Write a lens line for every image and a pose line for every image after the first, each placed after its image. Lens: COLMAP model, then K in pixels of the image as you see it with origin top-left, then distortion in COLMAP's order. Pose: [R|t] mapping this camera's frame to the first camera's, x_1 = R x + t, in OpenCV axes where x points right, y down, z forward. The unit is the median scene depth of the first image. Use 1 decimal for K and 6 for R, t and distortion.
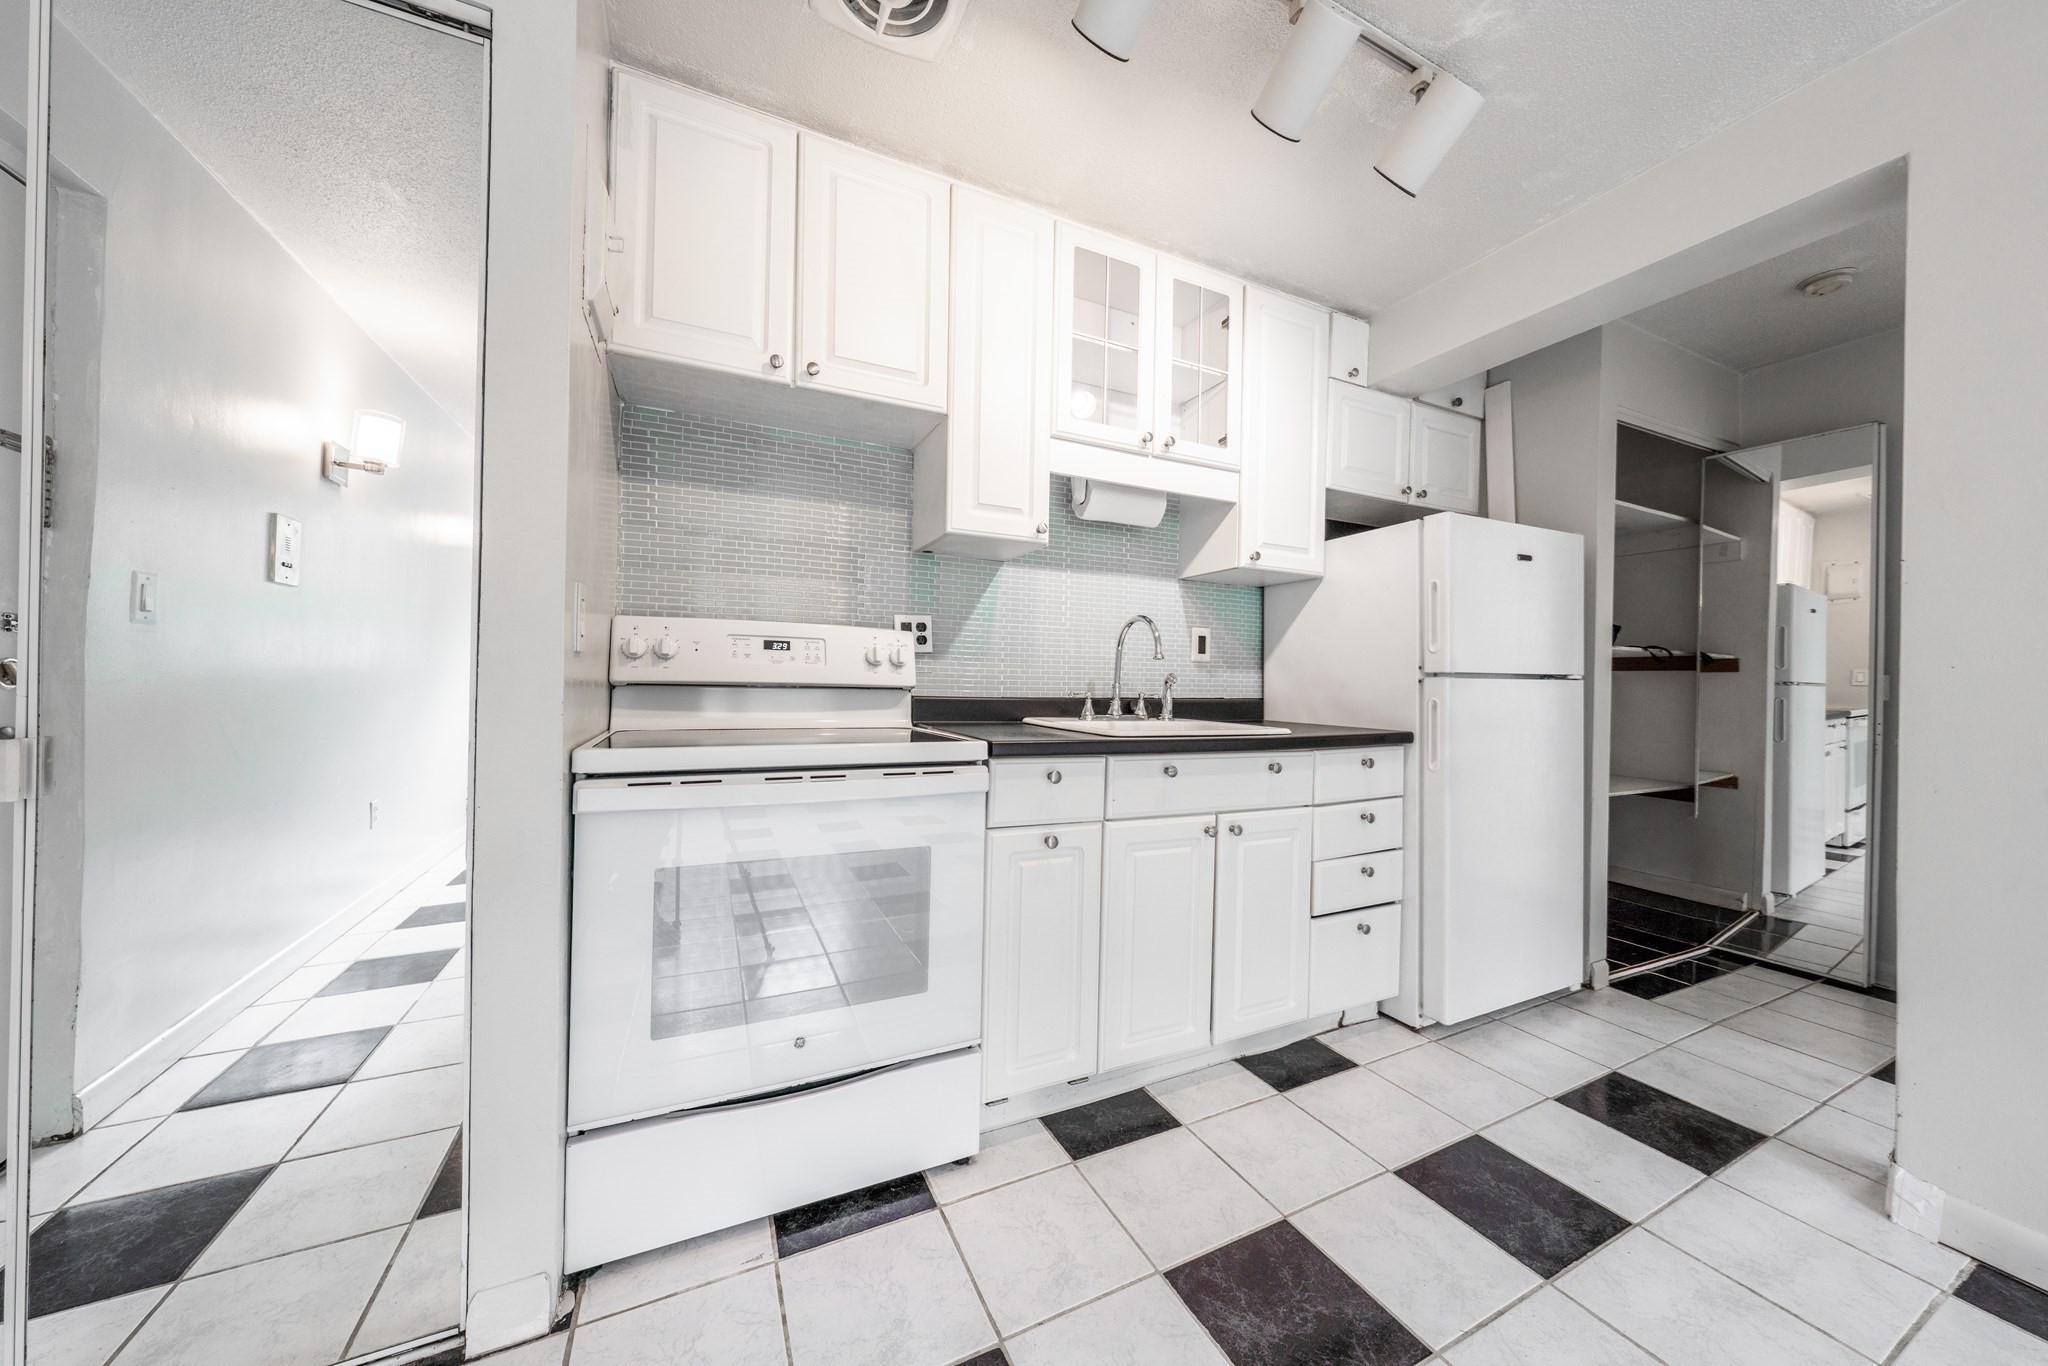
lens RADIAL K [[684.3, 0, 1027.8], [0, 684.3, 681.4], [0, 0, 1]] dist [-0.005150, 0.000987]
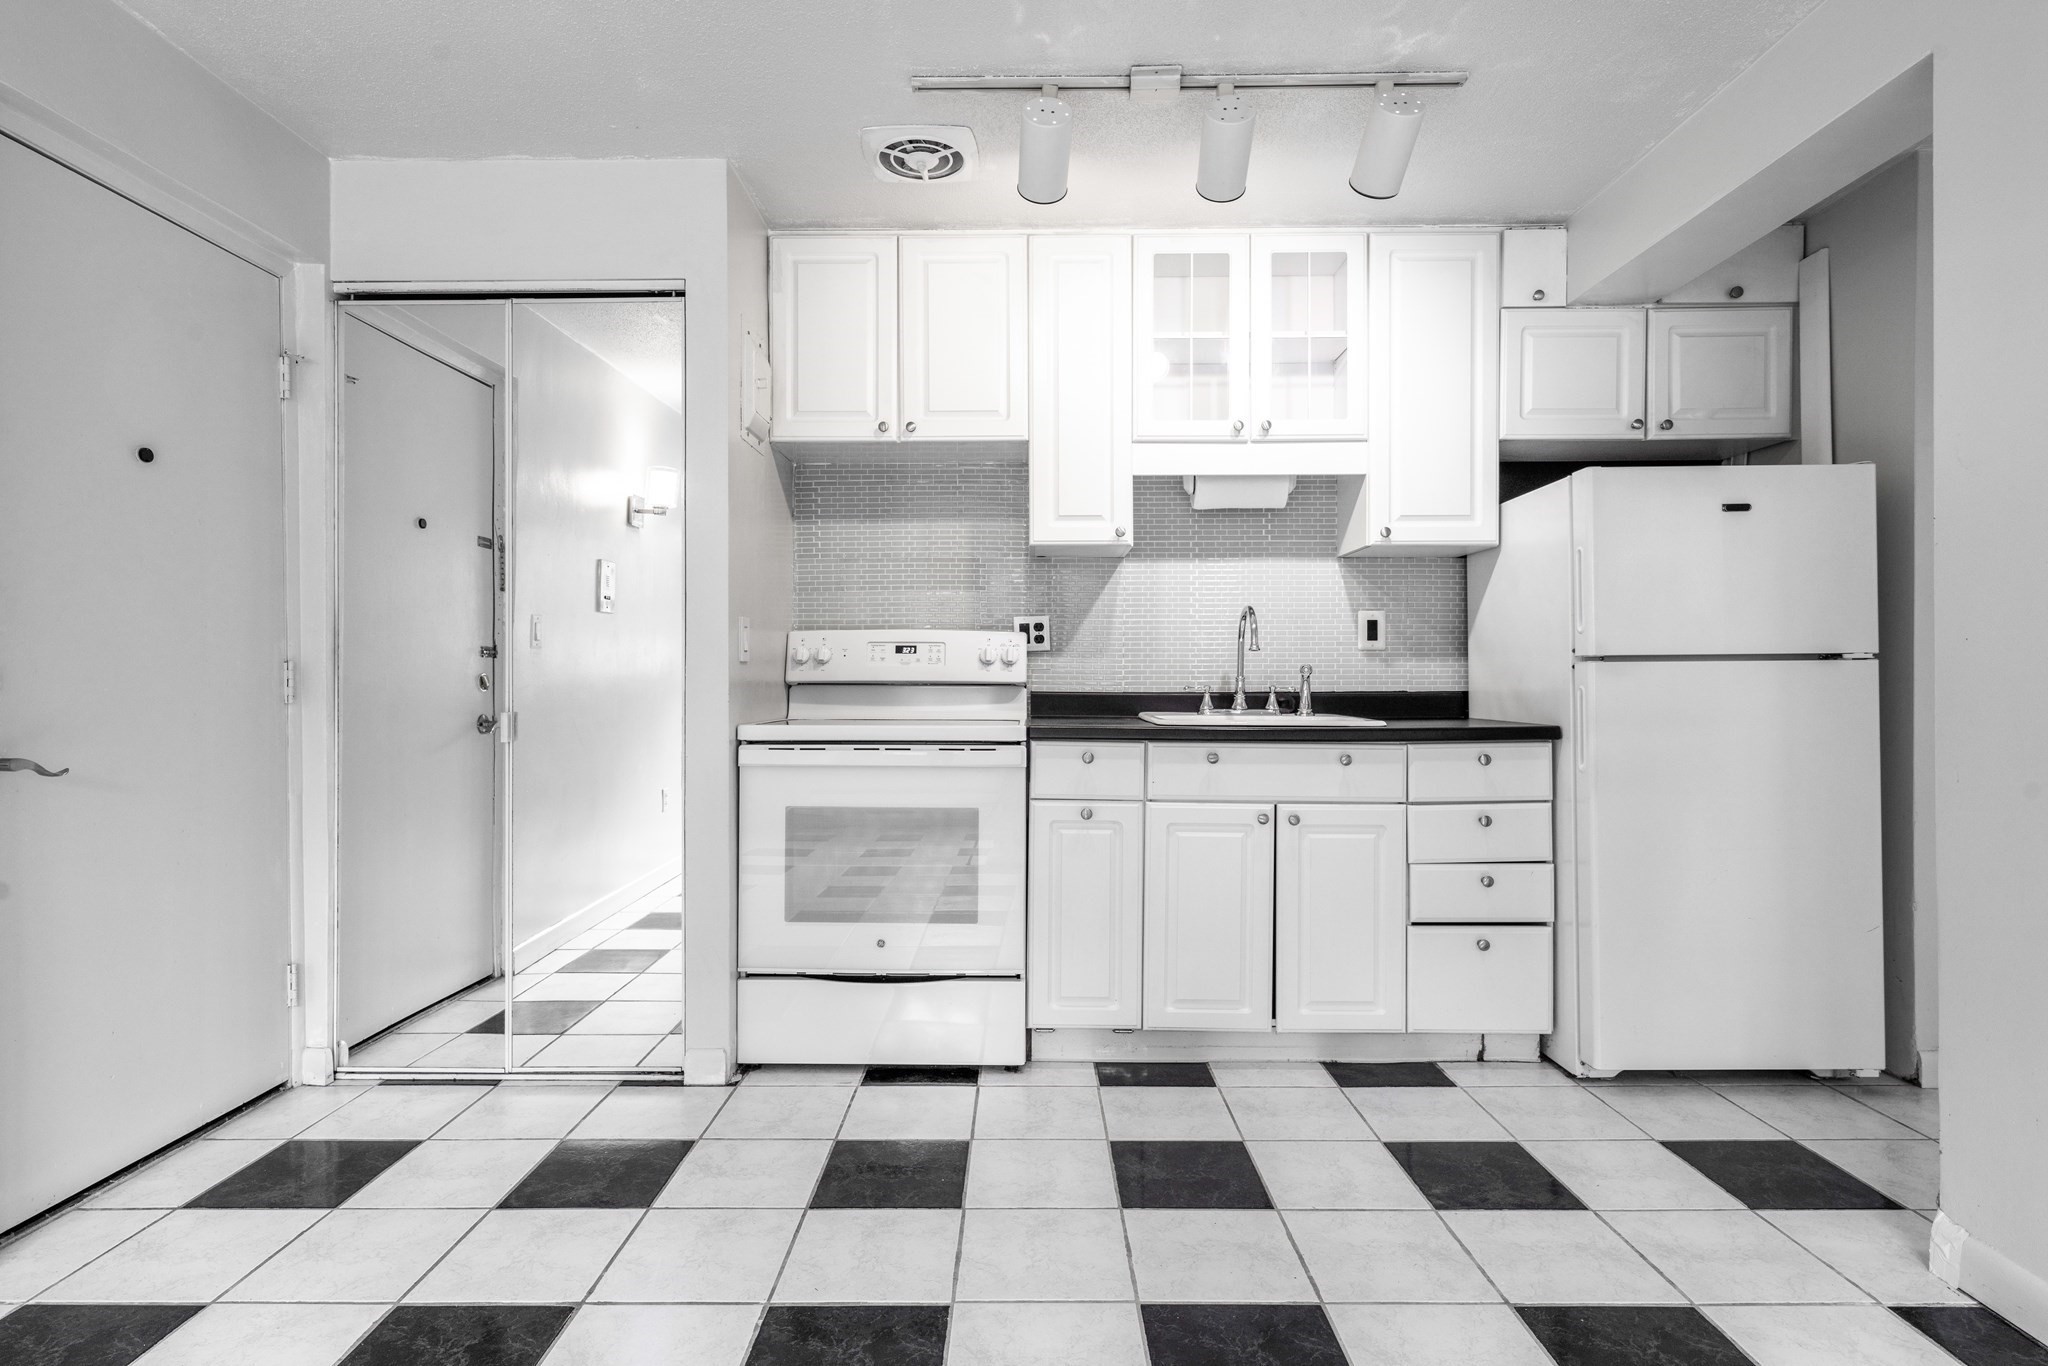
lens RADIAL K [[1042.5, 0, 1028.3], [0, 1042.5, 683.1], [0, 0, 1]] dist [0.004718, -0.001986]
pose [[0.898958, -0.016378, -0.437729, 0.560831], [0.016127, 0.999861, -0.004290, 0.015145], [0.437738, -0.003203, 0.899097, -0.490000]]
